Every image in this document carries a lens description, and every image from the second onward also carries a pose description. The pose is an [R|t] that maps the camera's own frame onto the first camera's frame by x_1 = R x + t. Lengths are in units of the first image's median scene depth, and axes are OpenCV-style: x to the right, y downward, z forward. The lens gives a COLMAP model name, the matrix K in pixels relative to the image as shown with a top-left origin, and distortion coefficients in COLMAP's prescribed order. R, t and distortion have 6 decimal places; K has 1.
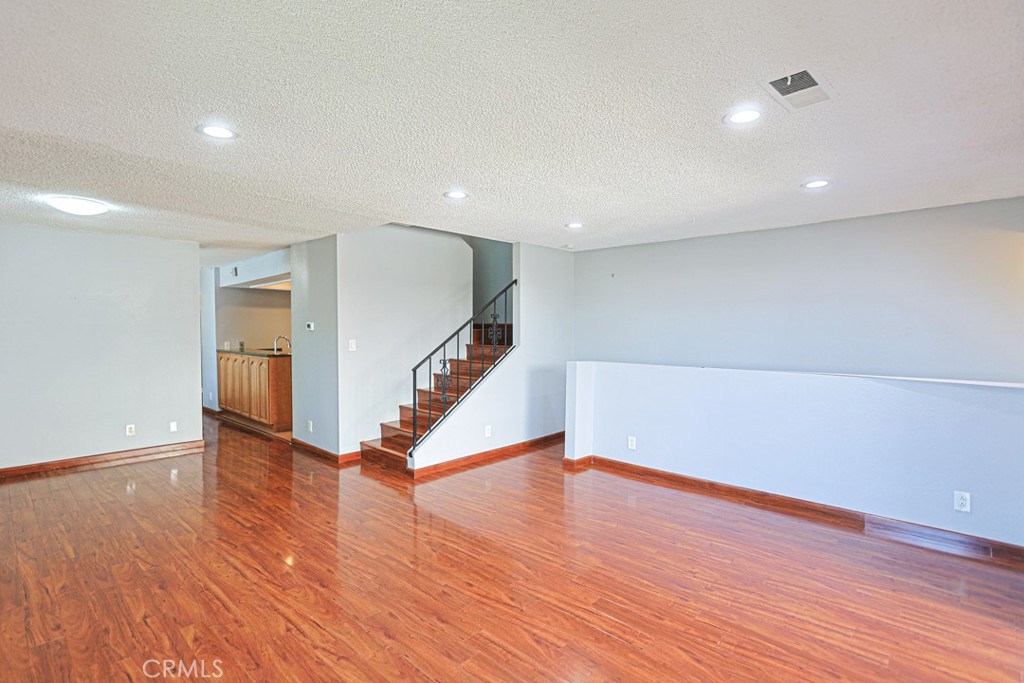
lens RADIAL K [[507.1, 0, 504.8], [0, 507.1, 341.7], [0, 0, 1]] dist [-0.002947, -0.000134]
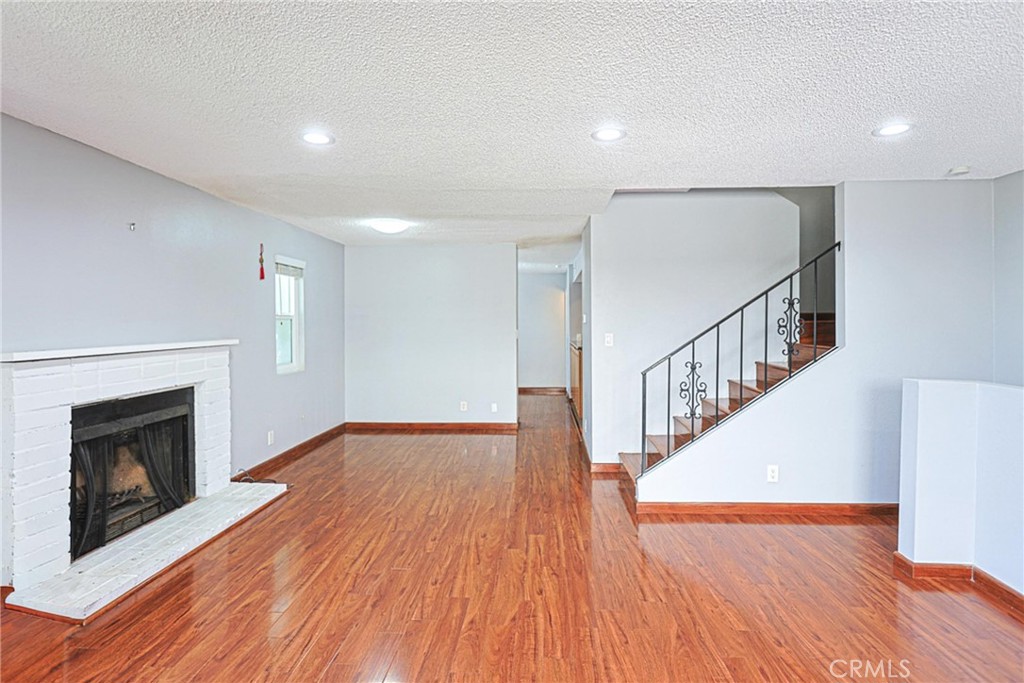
lens RADIAL K [[507.1, 0, 515.3], [0, 507.1, 326.2], [0, 0, 1]] dist [-0.002947, -0.000134]
pose [[0.646946, 0.003517, -0.762528, 0.274215], [-0.013254, 0.999890, -0.006633, -0.009524], [0.762421, 0.014398, 0.646922, 0.325477]]
